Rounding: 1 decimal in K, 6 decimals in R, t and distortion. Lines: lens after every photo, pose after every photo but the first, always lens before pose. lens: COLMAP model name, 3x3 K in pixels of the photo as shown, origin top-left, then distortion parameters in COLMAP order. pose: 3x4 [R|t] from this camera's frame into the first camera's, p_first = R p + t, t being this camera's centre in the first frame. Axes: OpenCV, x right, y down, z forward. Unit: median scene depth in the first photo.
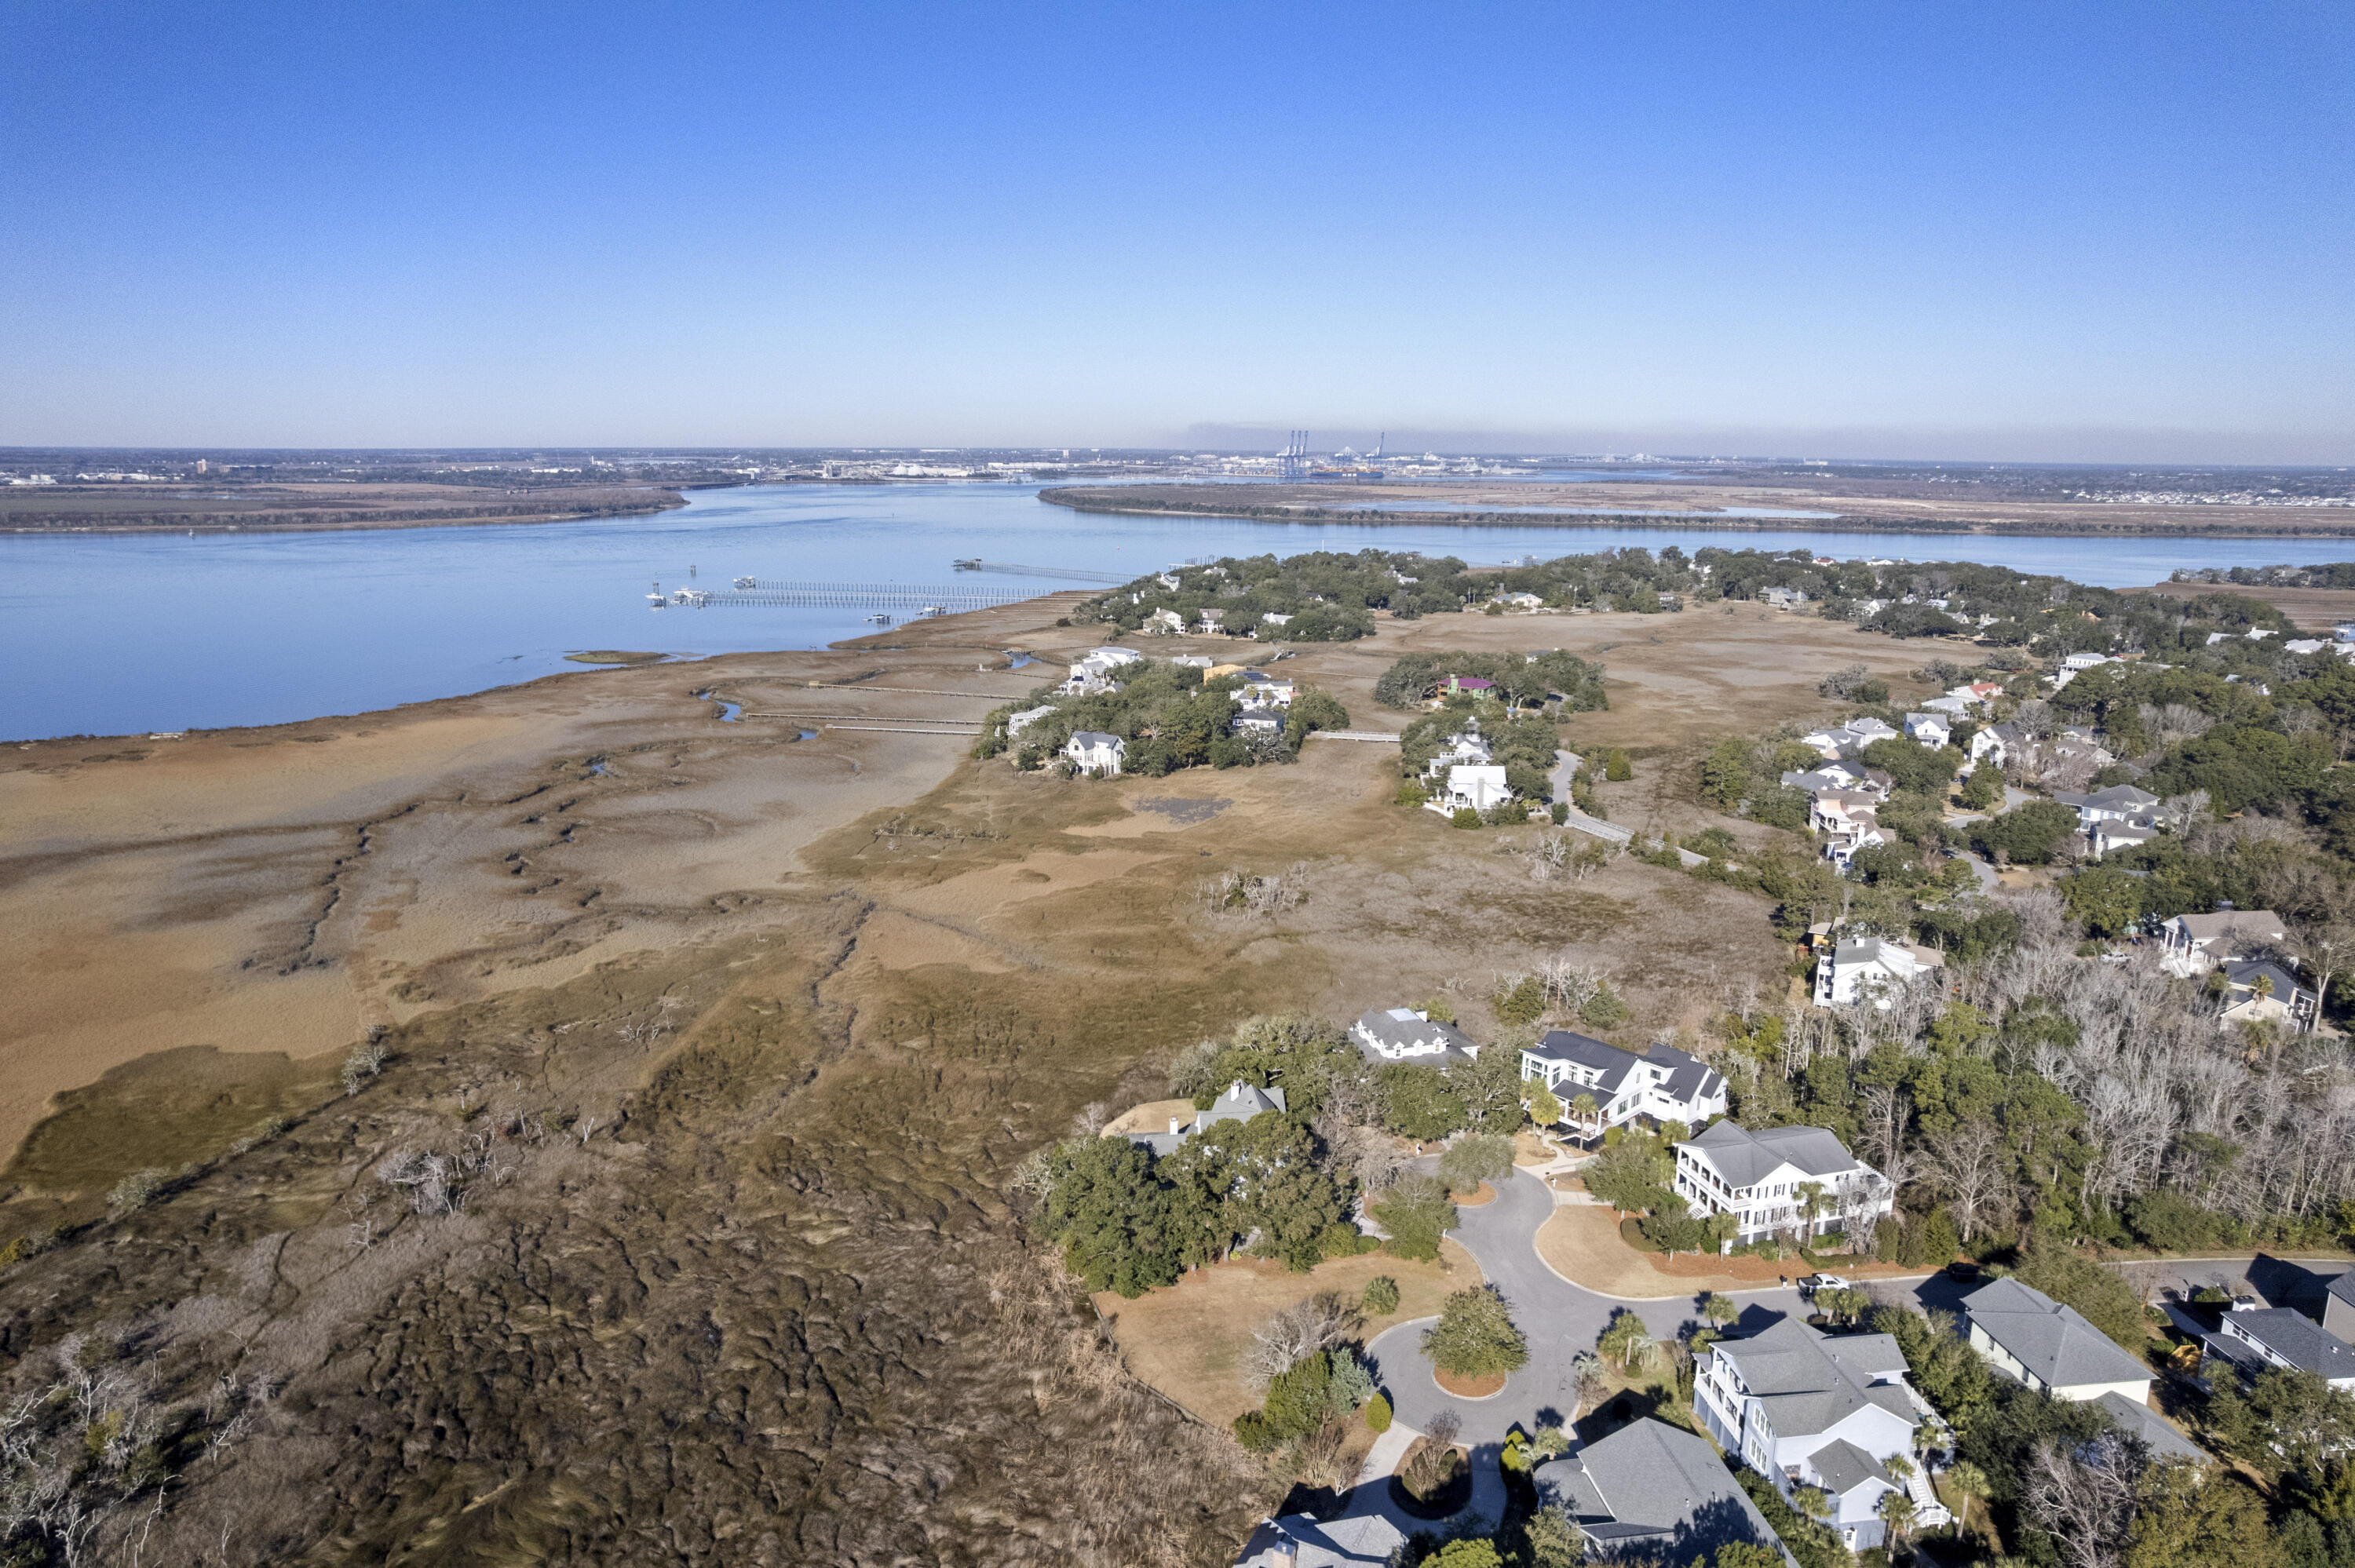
lens RADIAL K [[1519.0, 0, 1173.4], [0, 1519.0, 788.3], [0, 0, 1]] dist [-0.059793, 0.051036]
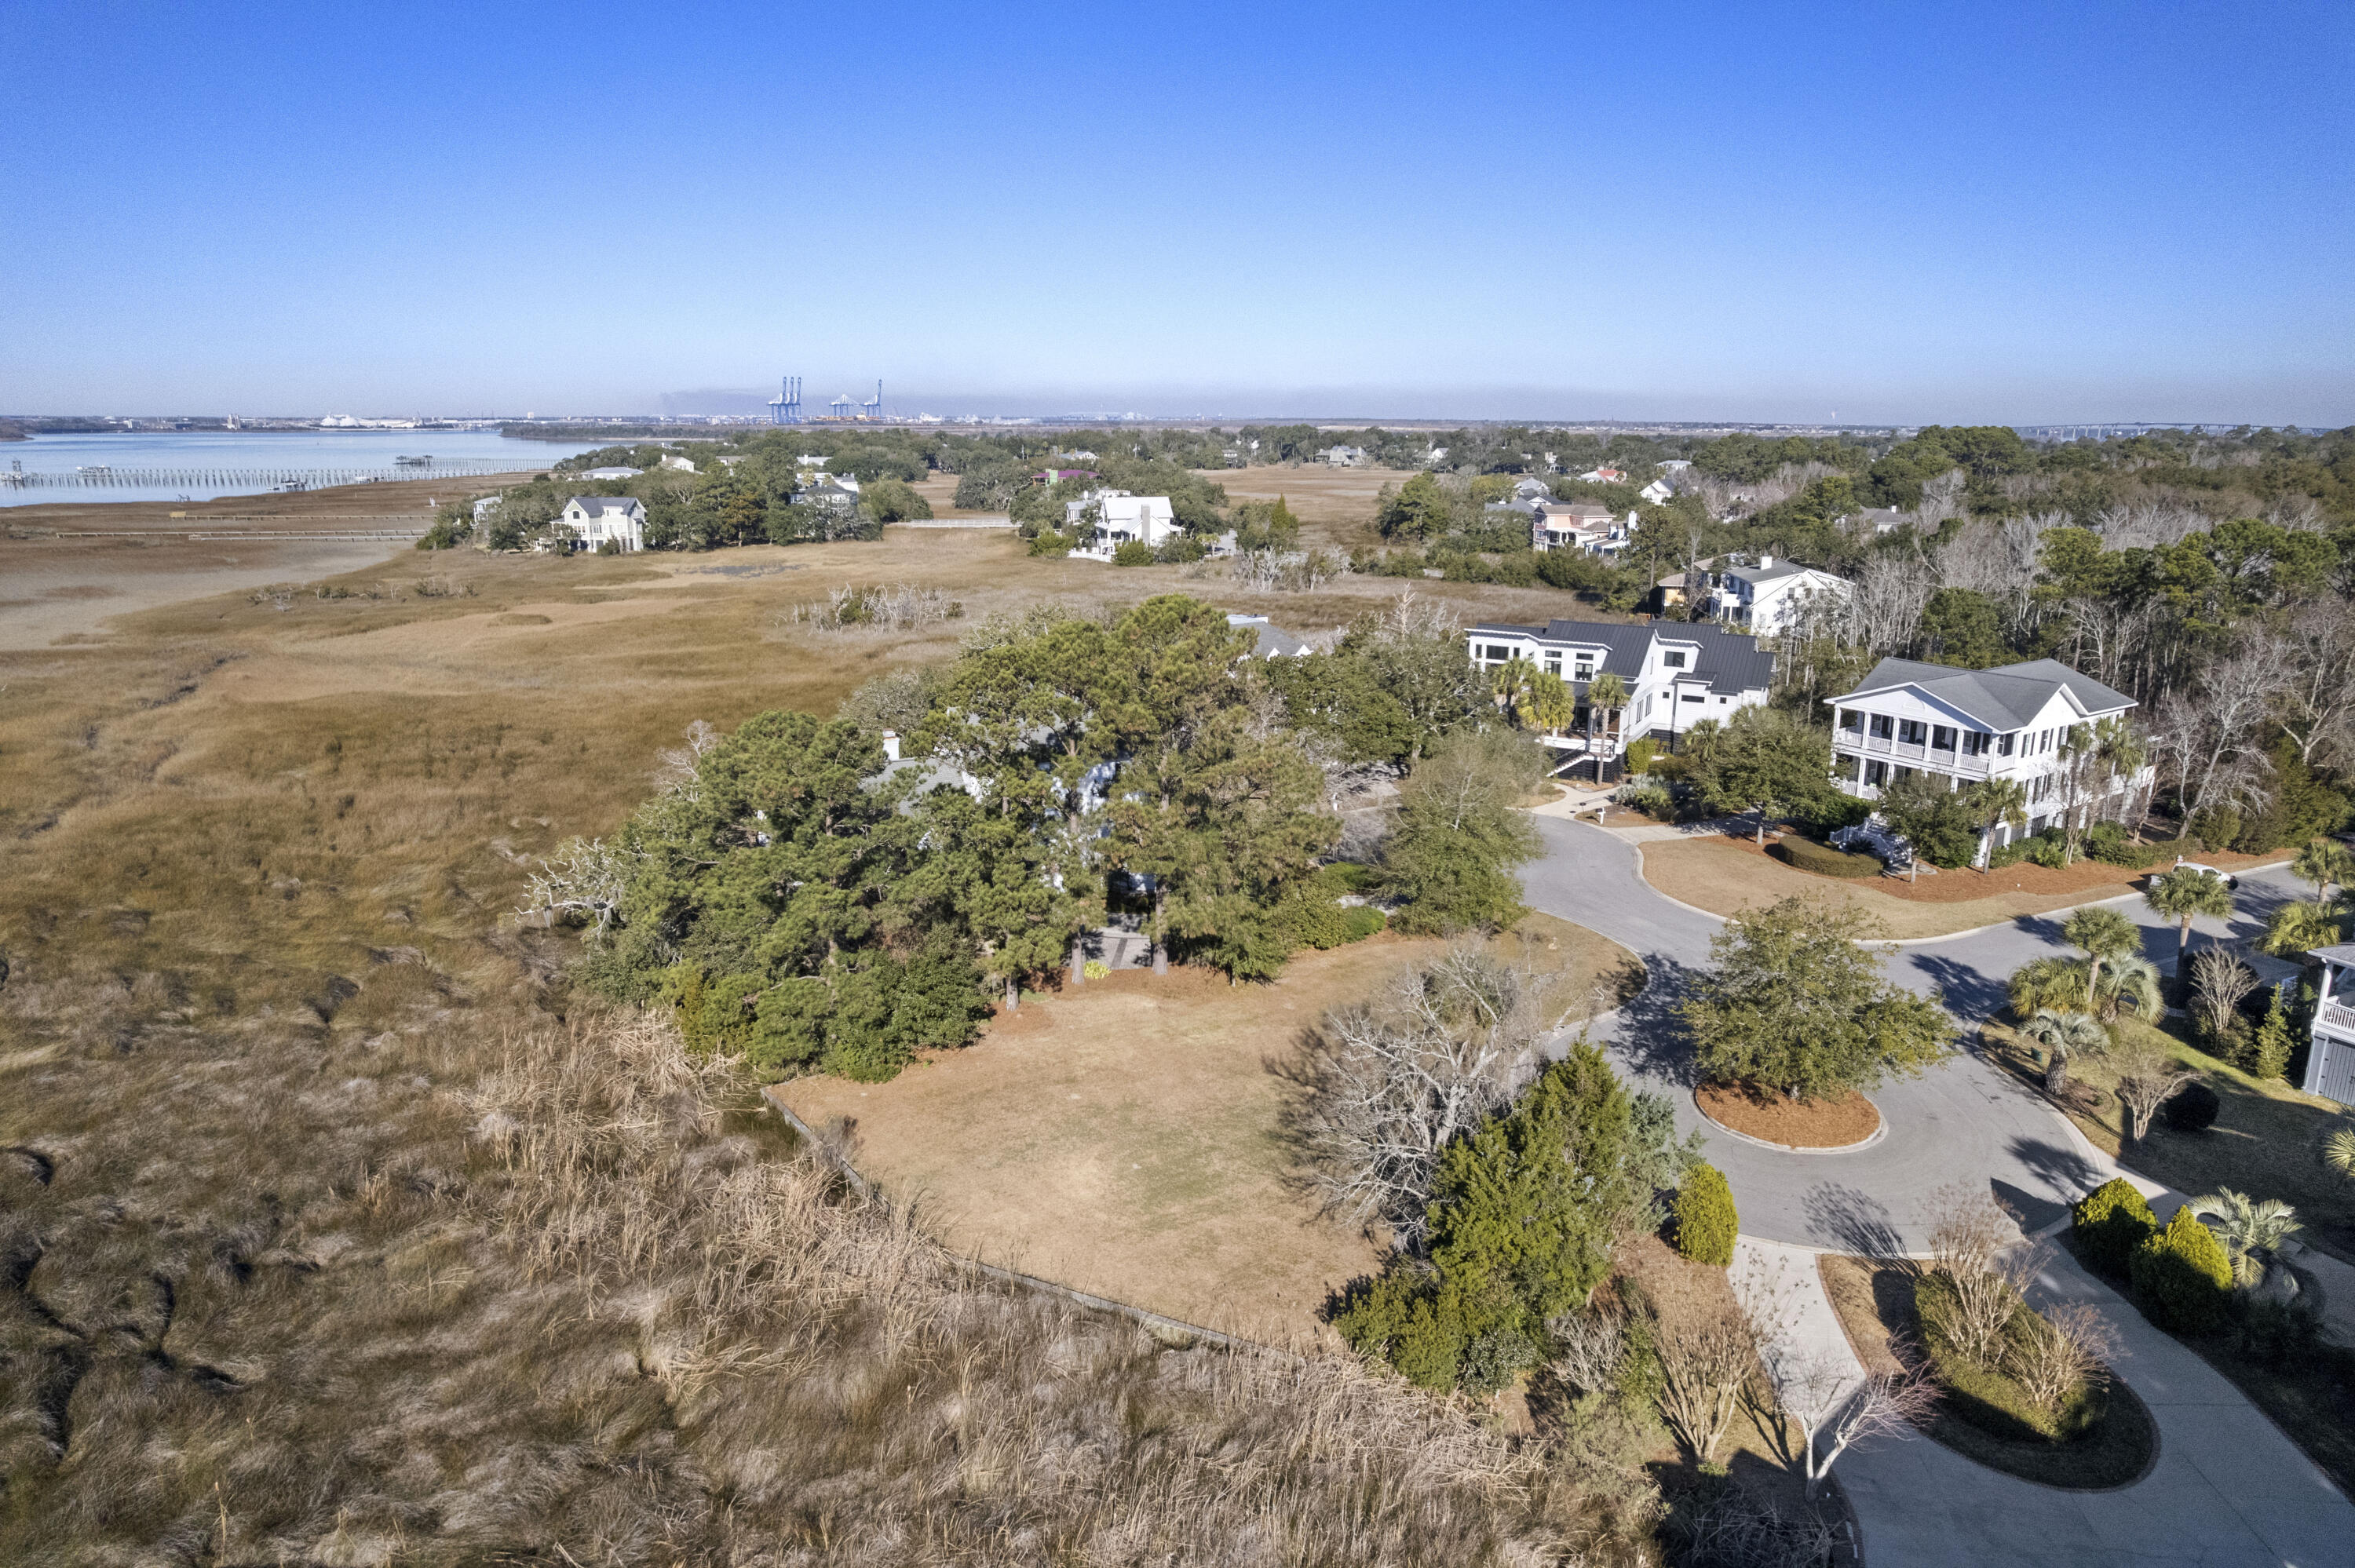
lens RADIAL K [[1519.0, 0, 1184.8], [0, 1519.0, 776.9], [0, 0, 1]] dist [-0.059793, 0.051036]
pose [[0.945268, -0.076380, 0.317230, -0.068321], [0.073004, 0.997077, 0.022534, 0.253069], [-0.318024, 0.001859, 0.948081, 0.601445]]
